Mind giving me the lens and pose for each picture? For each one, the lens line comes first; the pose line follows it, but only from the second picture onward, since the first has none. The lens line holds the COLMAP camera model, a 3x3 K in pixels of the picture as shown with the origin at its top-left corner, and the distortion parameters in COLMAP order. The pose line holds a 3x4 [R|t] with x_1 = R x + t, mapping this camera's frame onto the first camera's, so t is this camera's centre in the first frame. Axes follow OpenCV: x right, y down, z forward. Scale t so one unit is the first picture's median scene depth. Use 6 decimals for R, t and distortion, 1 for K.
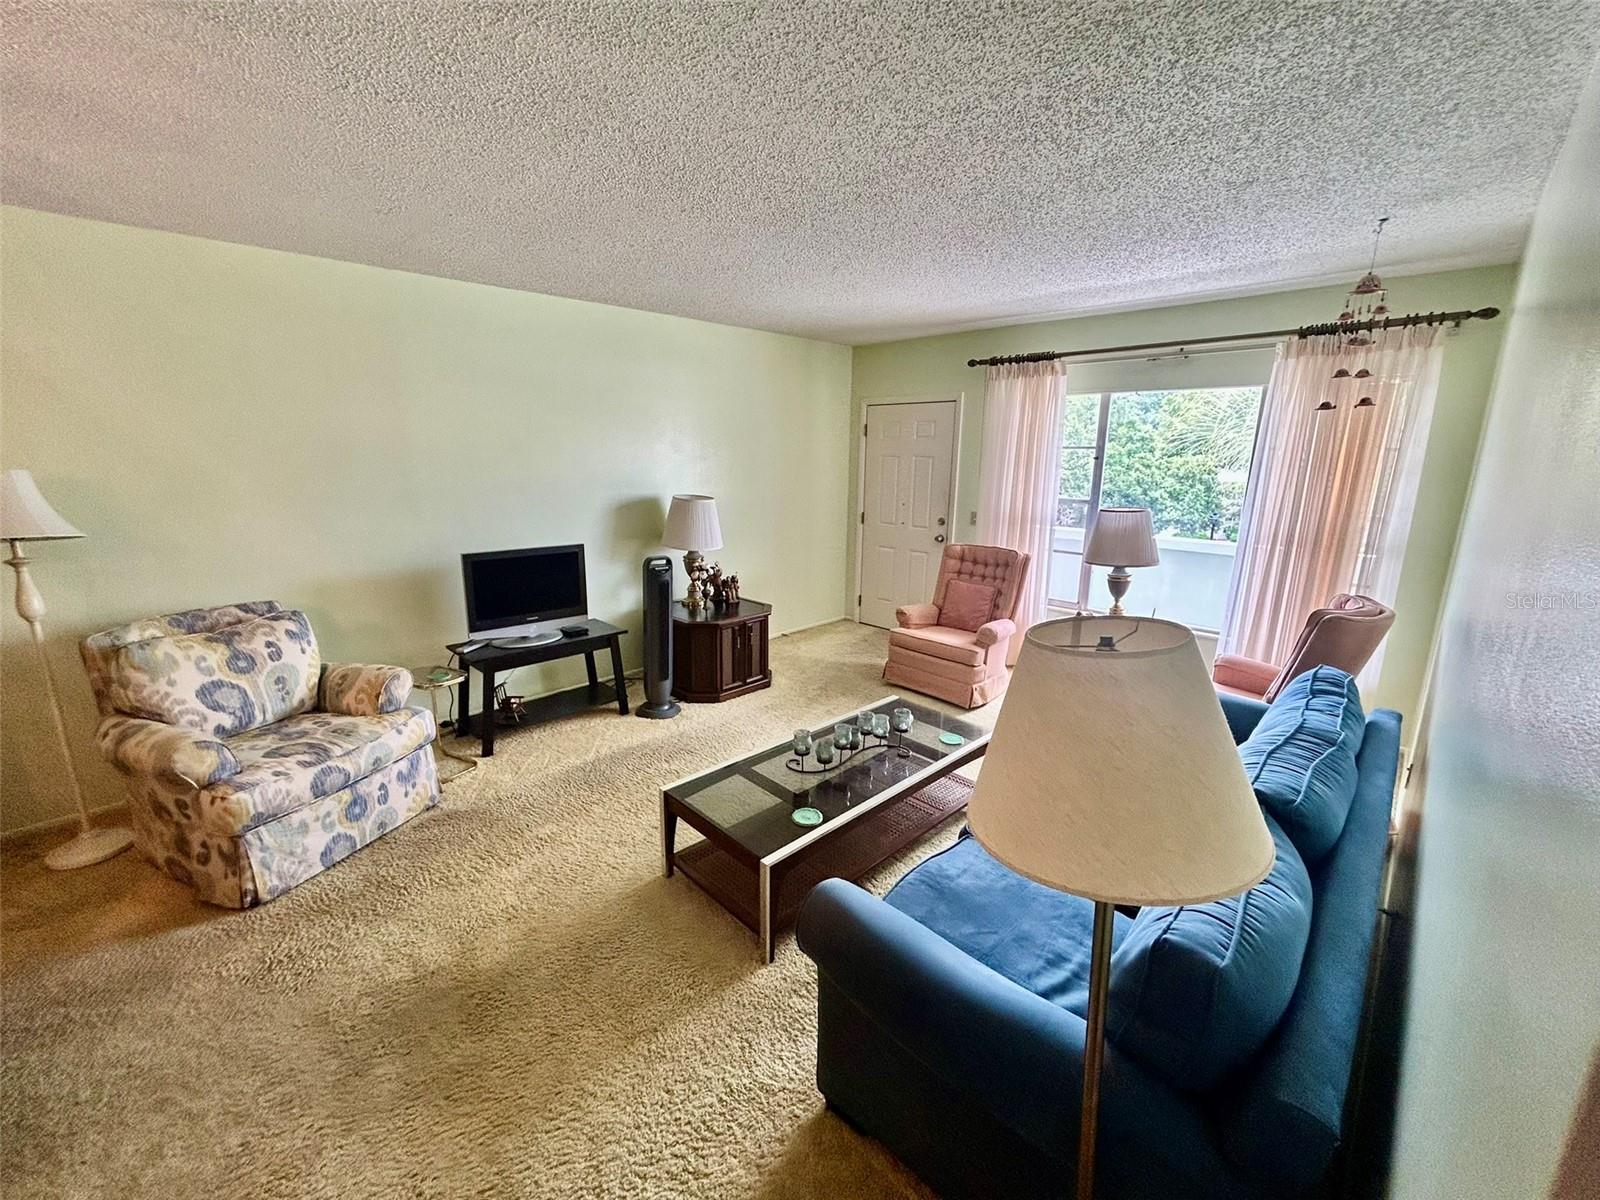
lens RADIAL K [[643.4, 0, 789.9], [0, 643.4, 598.9], [0, 0, 1]] dist [-0.002740, 0.001084]
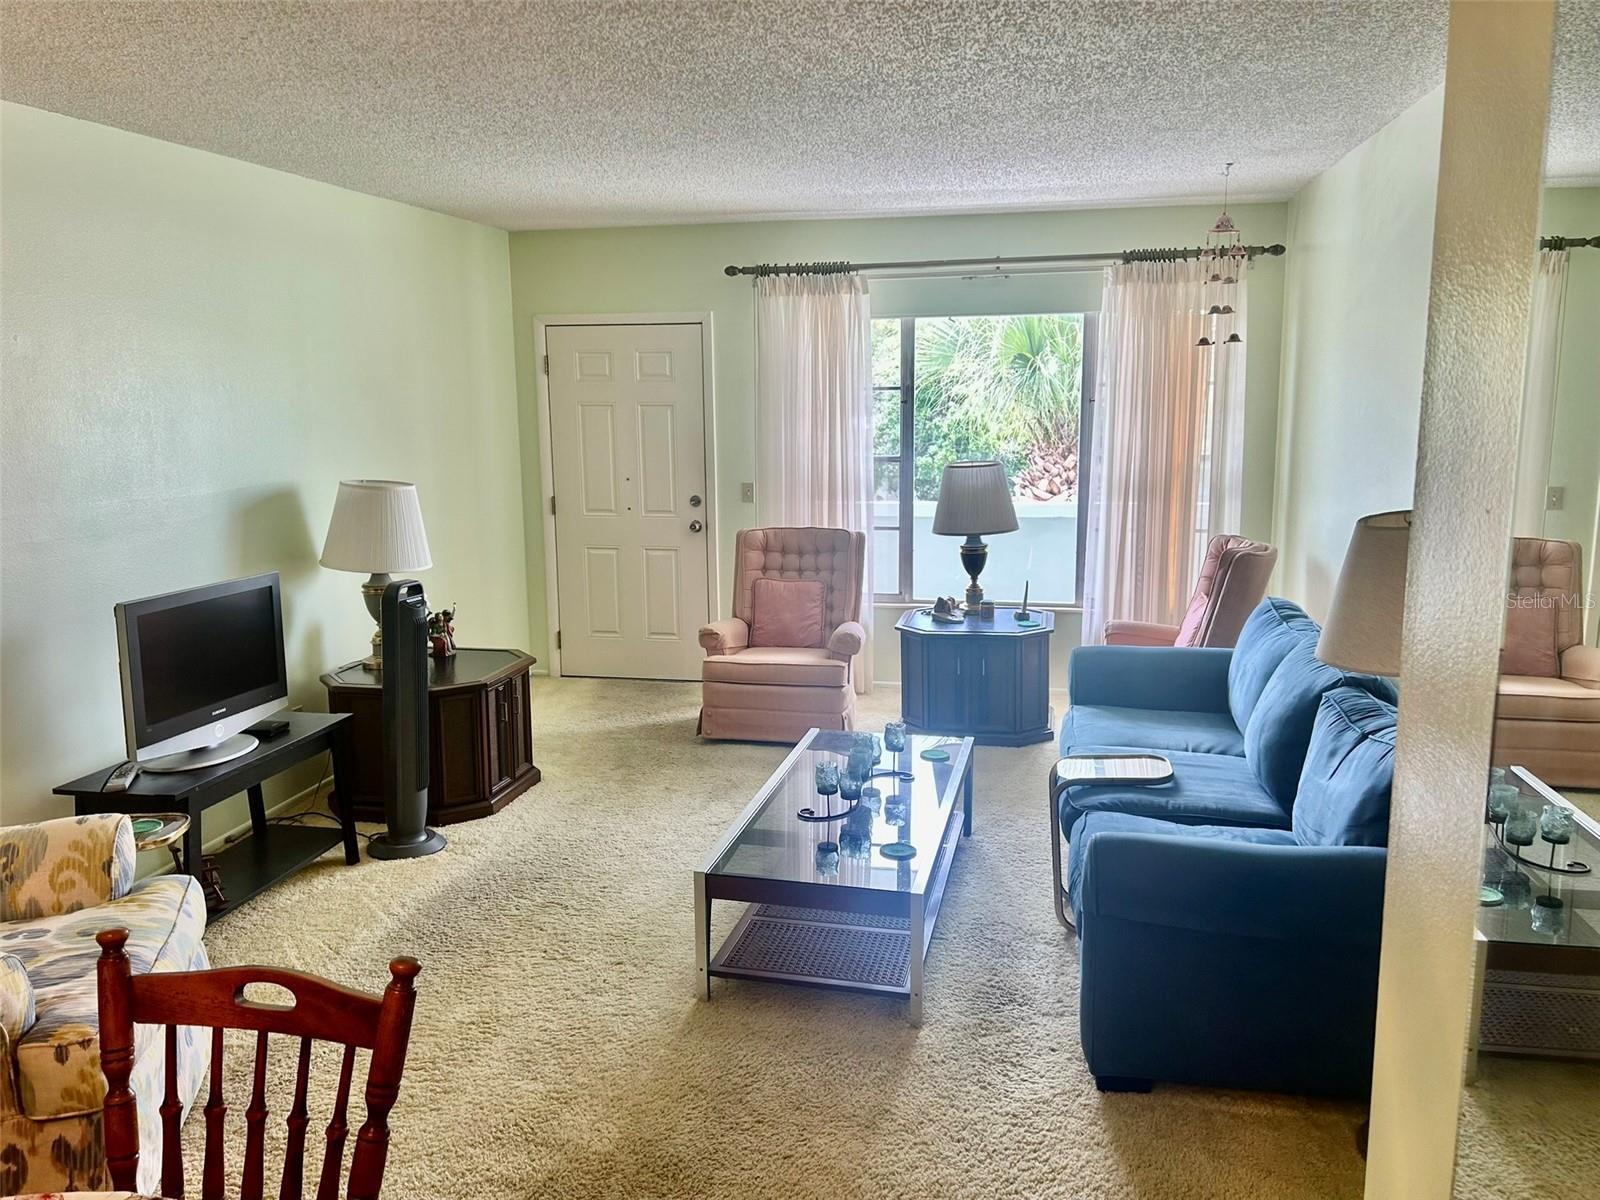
lens RADIAL K [[1194.0, 0, 792.4], [0, 1194.0, 592.8], [0, 0, 1]] dist [0.037324, -0.020314]
pose [[0.842437, -0.110143, 0.527417, -0.449582], [0.141427, 0.989762, -0.019203, 0.016178], [-0.519903, 0.090768, 0.849389, -0.124470]]
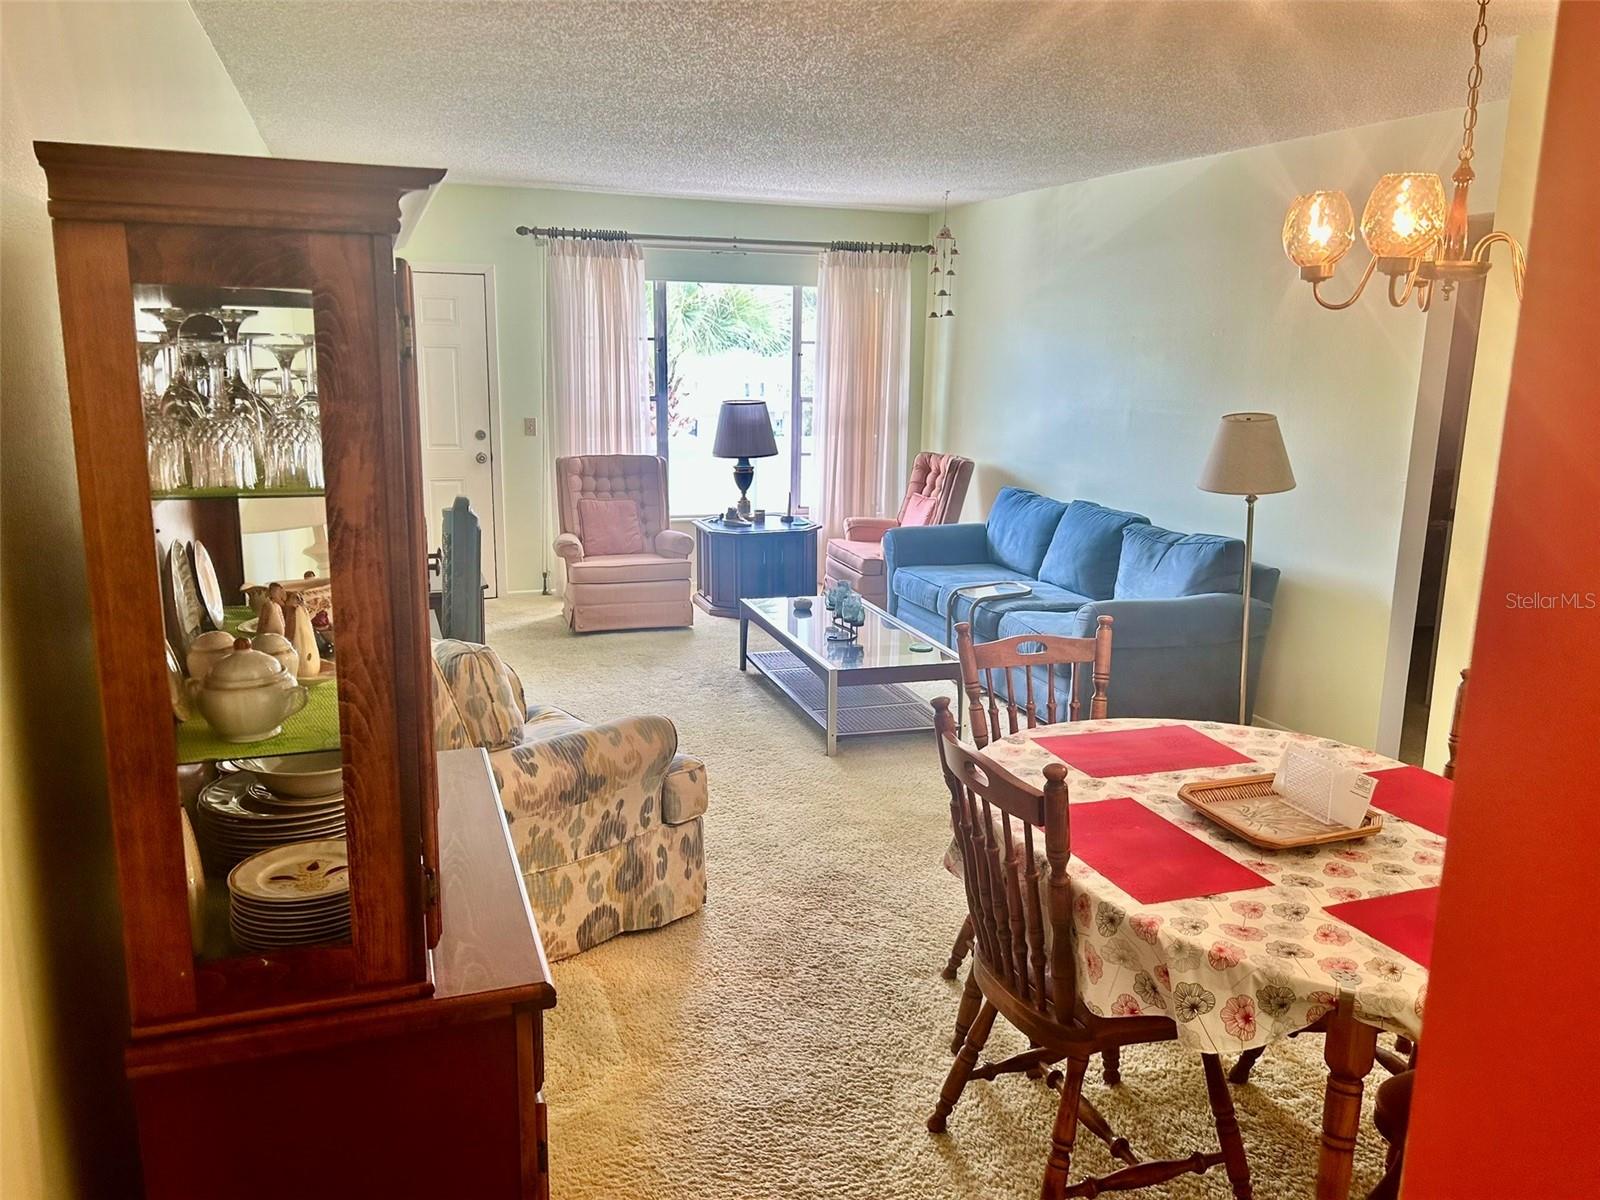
lens RADIAL K [[1194.0, 0, 808.6], [0, 1194.0, 599.0], [0, 0, 1]] dist [0.037324, -0.020314]
pose [[0.432929, -0.187779, 0.881653, -1.115933], [0.190502, 0.975031, 0.114122, -0.029023], [-0.881068, 0.118550, 0.457892, 0.075259]]
